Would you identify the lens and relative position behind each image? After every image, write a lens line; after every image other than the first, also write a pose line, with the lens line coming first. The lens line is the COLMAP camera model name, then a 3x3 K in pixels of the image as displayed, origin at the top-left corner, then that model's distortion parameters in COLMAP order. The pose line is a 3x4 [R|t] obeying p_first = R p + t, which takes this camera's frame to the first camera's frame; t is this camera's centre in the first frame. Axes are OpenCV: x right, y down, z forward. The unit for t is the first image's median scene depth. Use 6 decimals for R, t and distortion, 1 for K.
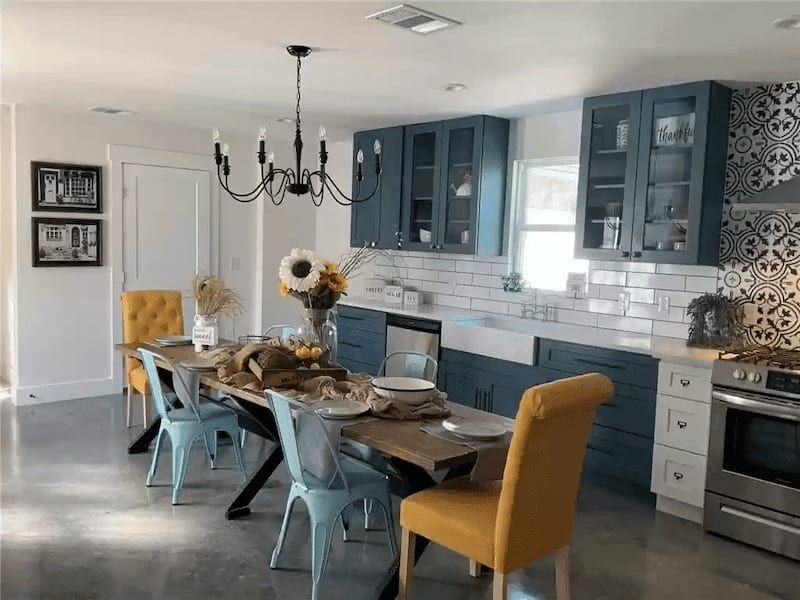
lens RADIAL K [[669.3, 0, 396.5], [0, 669.3, 304.7], [0, 0, 1]] dist [0.017268, 0.003077]
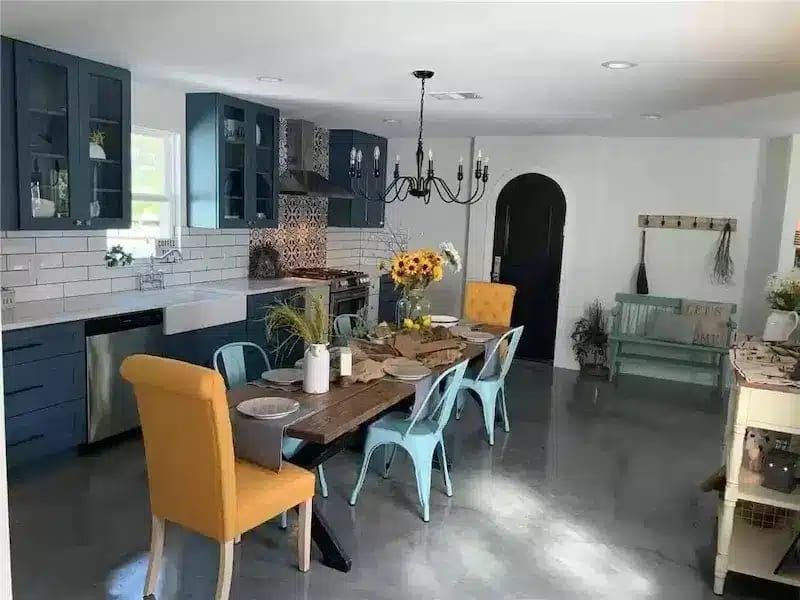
lens RADIAL K [[669.3, 0, 398.3], [0, 669.3, 297.2], [0, 0, 1]] dist [0.017268, 0.003077]
pose [[-0.398435, -0.179416, 0.899477, -1.184030], [0.024111, 0.978293, 0.205817, -0.227337], [-0.916880, 0.103692, -0.385460, 1.448064]]
